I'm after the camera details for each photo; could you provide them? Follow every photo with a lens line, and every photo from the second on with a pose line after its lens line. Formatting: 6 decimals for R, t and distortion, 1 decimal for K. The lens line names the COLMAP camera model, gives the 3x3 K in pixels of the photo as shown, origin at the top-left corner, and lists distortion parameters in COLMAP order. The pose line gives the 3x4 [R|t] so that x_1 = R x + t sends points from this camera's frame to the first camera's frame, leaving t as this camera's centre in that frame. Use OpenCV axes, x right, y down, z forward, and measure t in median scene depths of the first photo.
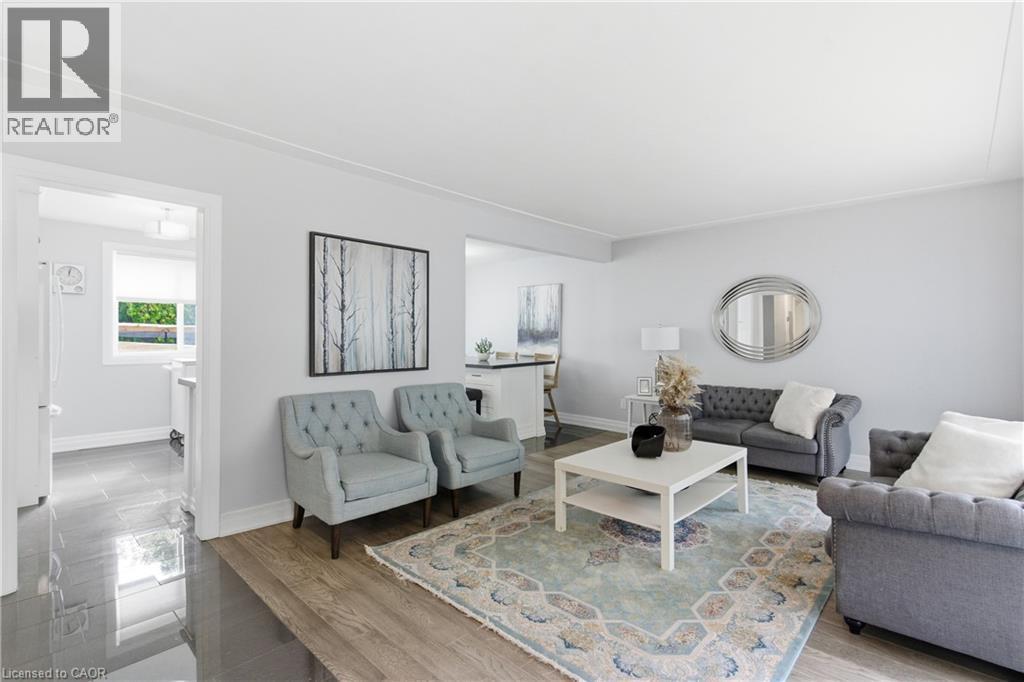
lens RADIAL K [[478.3, 0, 508.4], [0, 478.3, 346.2], [0, 0, 1]] dist [0.003306, 0.000437]
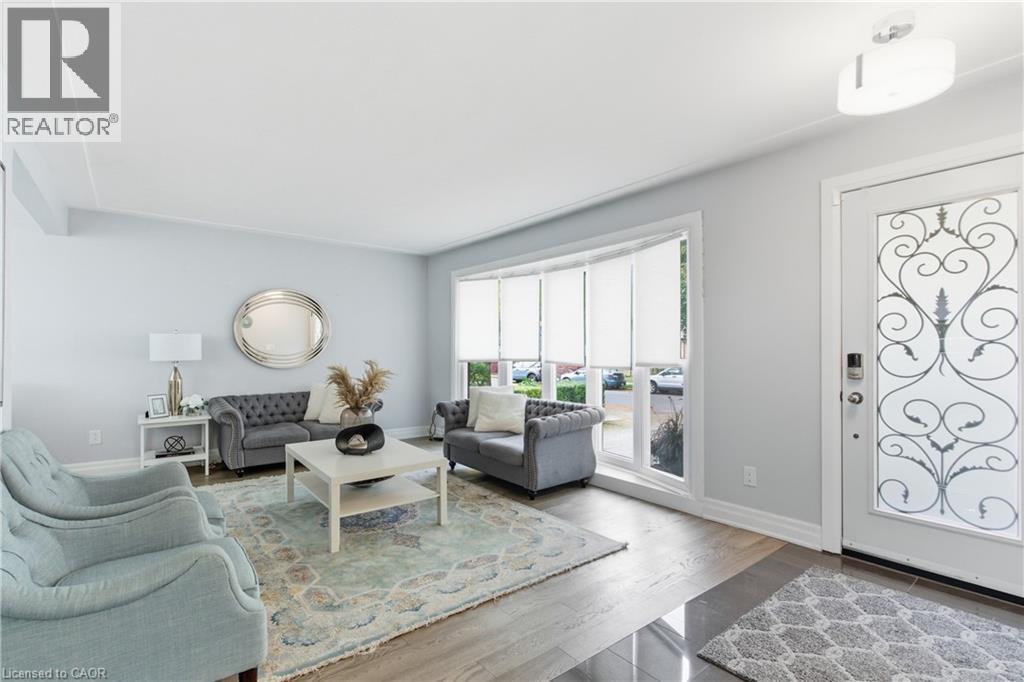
lens RADIAL K [[478.3, 0, 508.4], [0, 478.3, 346.2], [0, 0, 1]] dist [0.003306, 0.000437]
pose [[0.144426, 0.007442, 0.989488, -0.758456], [0.017223, 0.999801, -0.010034, 0.001702], [-0.989366, 0.018491, 0.144269, 0.517021]]
